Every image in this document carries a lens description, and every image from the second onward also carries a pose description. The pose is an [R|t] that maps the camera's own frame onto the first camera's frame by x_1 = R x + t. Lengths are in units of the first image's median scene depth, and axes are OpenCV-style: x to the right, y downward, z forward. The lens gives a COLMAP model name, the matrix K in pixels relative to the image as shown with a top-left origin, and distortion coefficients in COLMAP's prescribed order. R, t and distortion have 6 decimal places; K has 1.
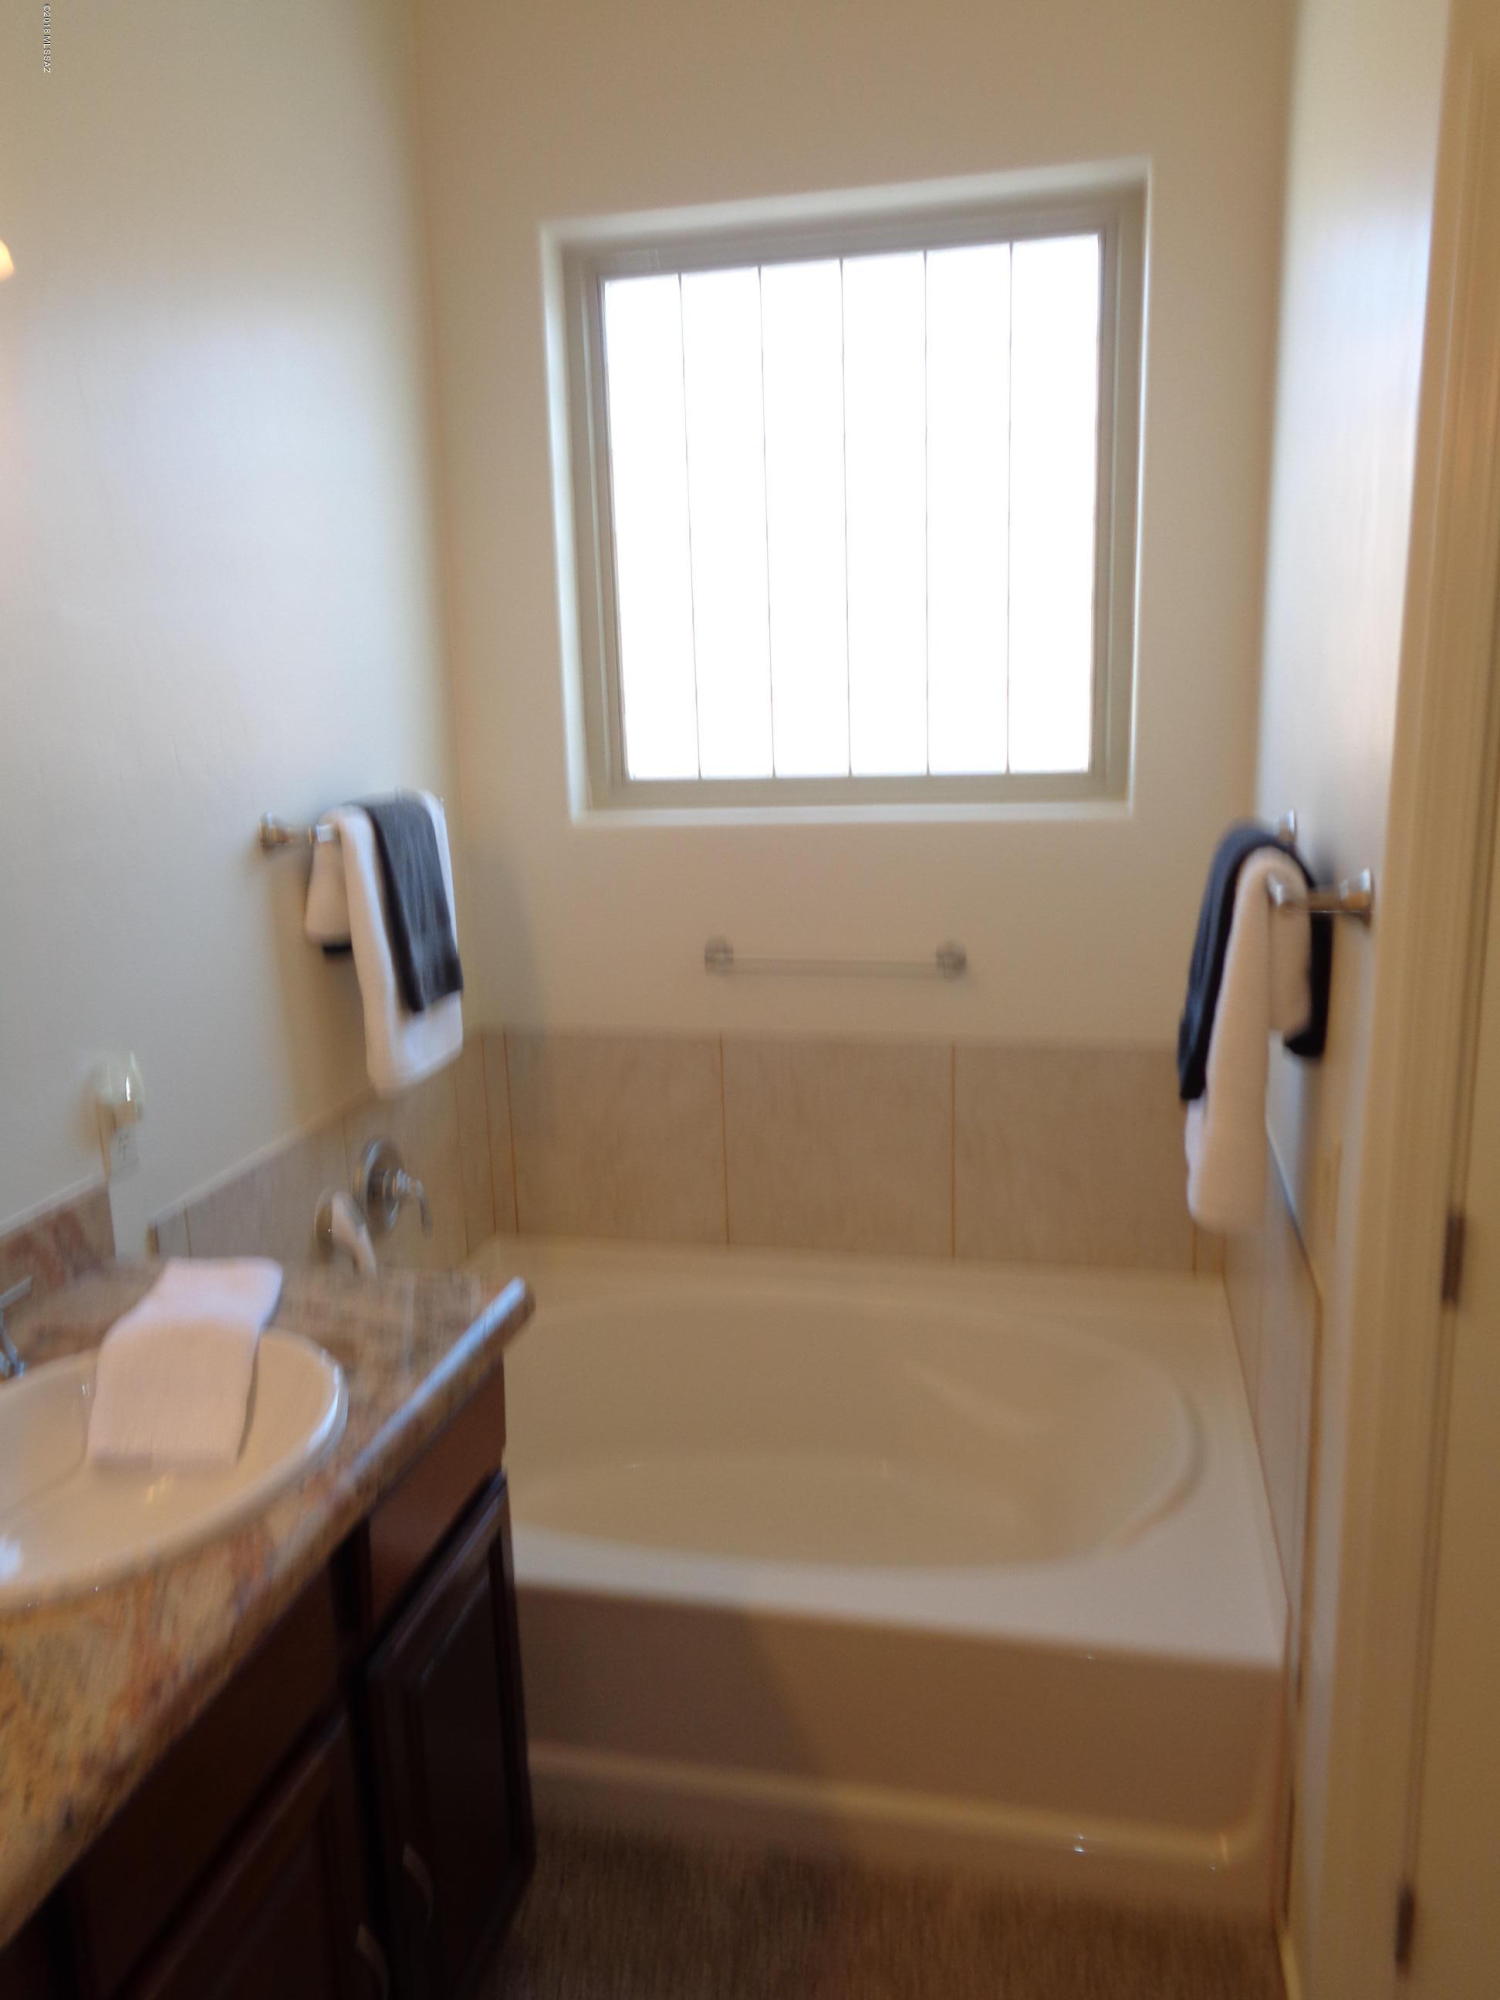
lens RADIAL K [[1500.1, 0, 746.4], [0, 1500.1, 1001.9], [0, 0, 1]] dist [0.011358, 0.002146]
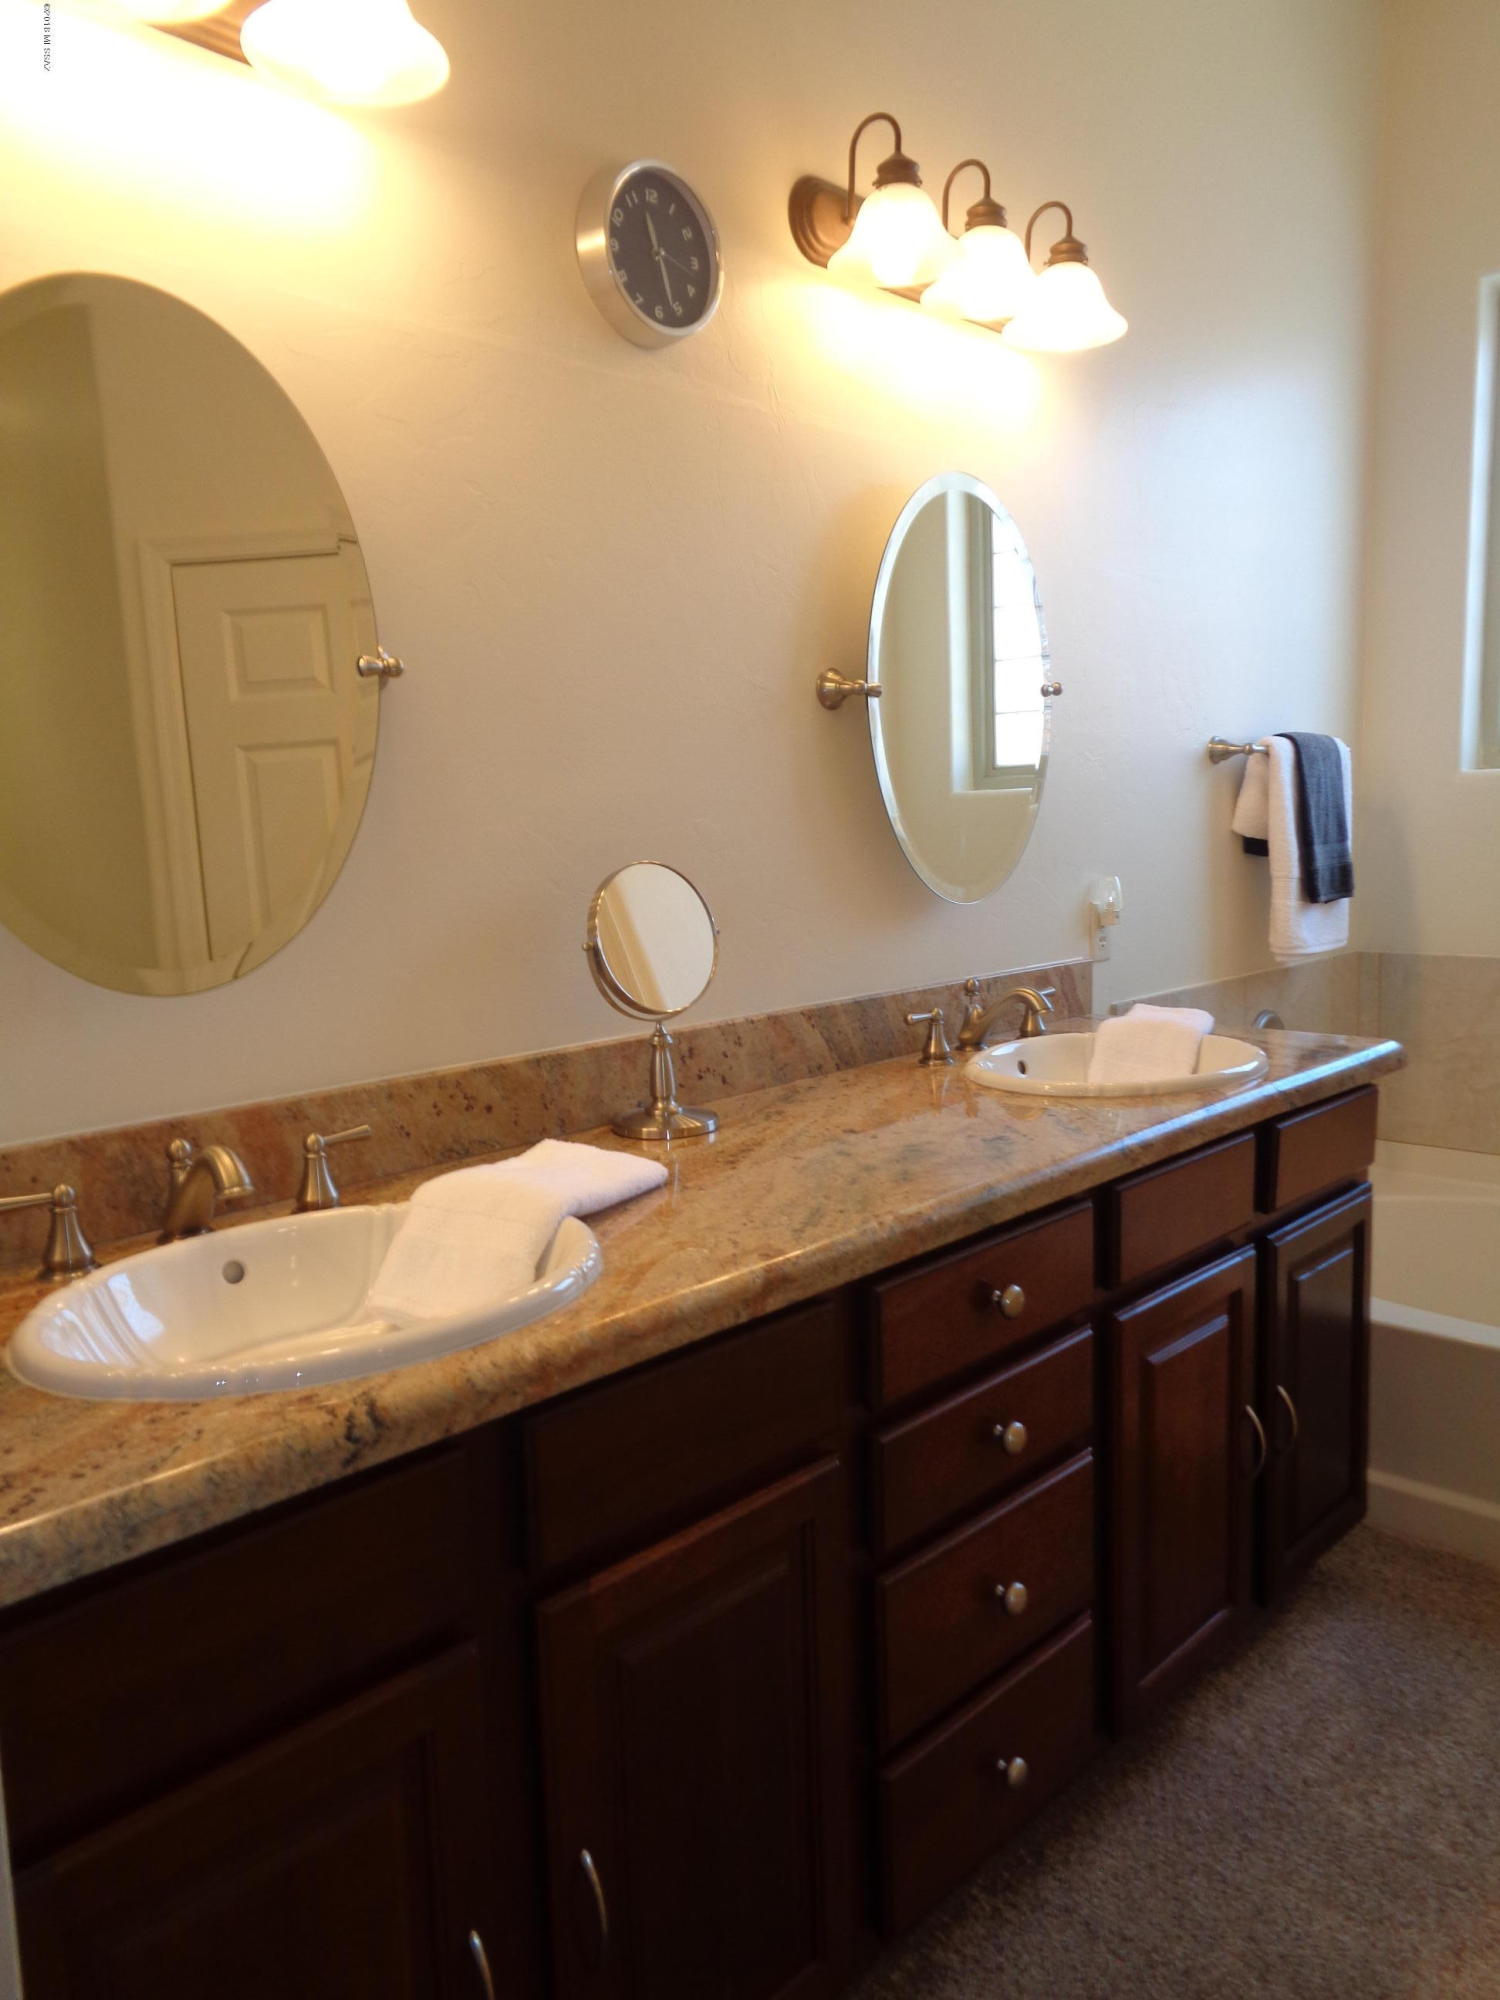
lens RADIAL K [[1500.1, 0, 750.8], [0, 1500.1, 995.4], [0, 0, 1]] dist [0.011358, 0.002146]
pose [[0.852961, 0.068715, -0.517431, 0.034775], [-0.110561, 0.992589, -0.050439, 0.211818], [0.510130, 0.100230, 0.854237, -0.318895]]
